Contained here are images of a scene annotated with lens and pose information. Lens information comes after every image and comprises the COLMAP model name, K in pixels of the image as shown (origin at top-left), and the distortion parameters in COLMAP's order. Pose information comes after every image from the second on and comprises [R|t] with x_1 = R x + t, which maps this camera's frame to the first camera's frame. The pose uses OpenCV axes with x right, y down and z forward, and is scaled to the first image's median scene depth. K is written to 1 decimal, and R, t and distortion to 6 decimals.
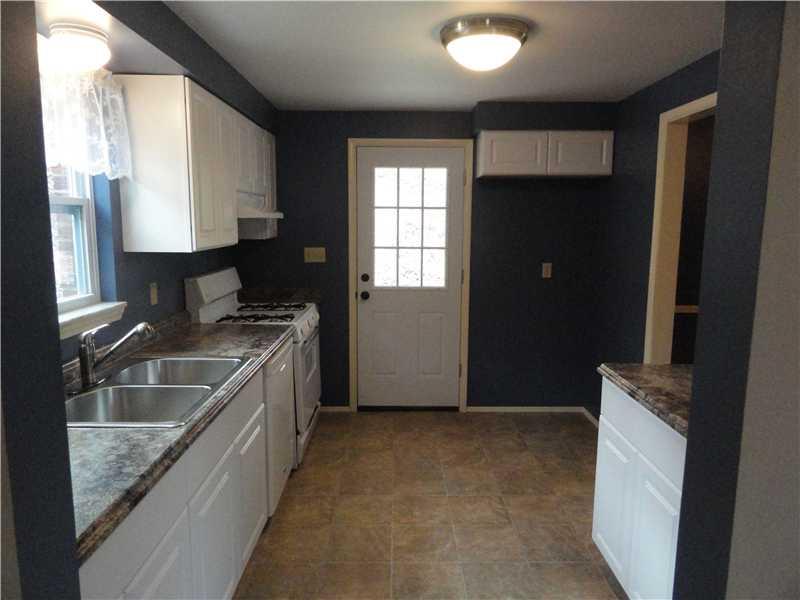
lens RADIAL K [[534.2, 0, 400.0], [0, 534.2, 300.0], [0, 0, 1]] dist [0.005384, 0.000930]
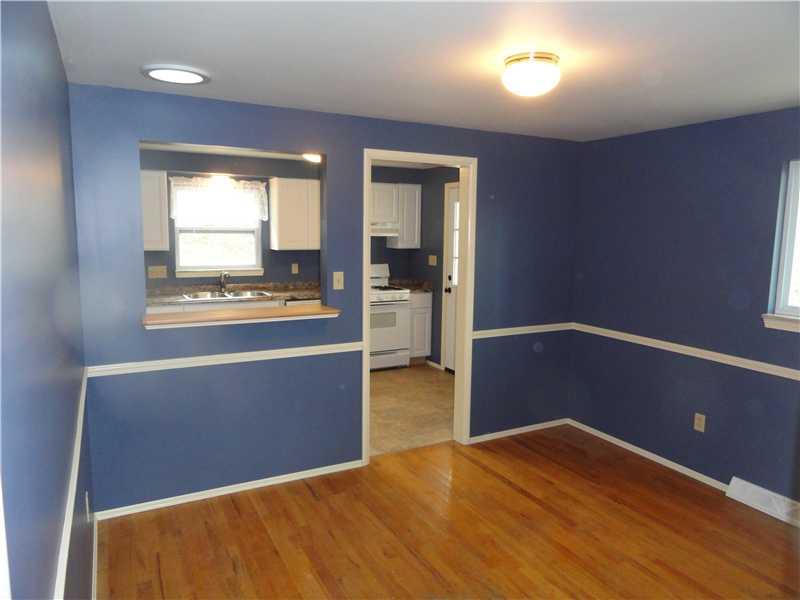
lens RADIAL K [[559.2, 0, 400.0], [0, 559.2, 300.0], [0, 0, 1]] dist [0.002461, 0.002635]
pose [[0.471931, 0.122556, -0.873075, 1.206670], [-0.140381, 0.988103, 0.062821, -0.059792], [0.870387, 0.092916, 0.483521, 0.154881]]
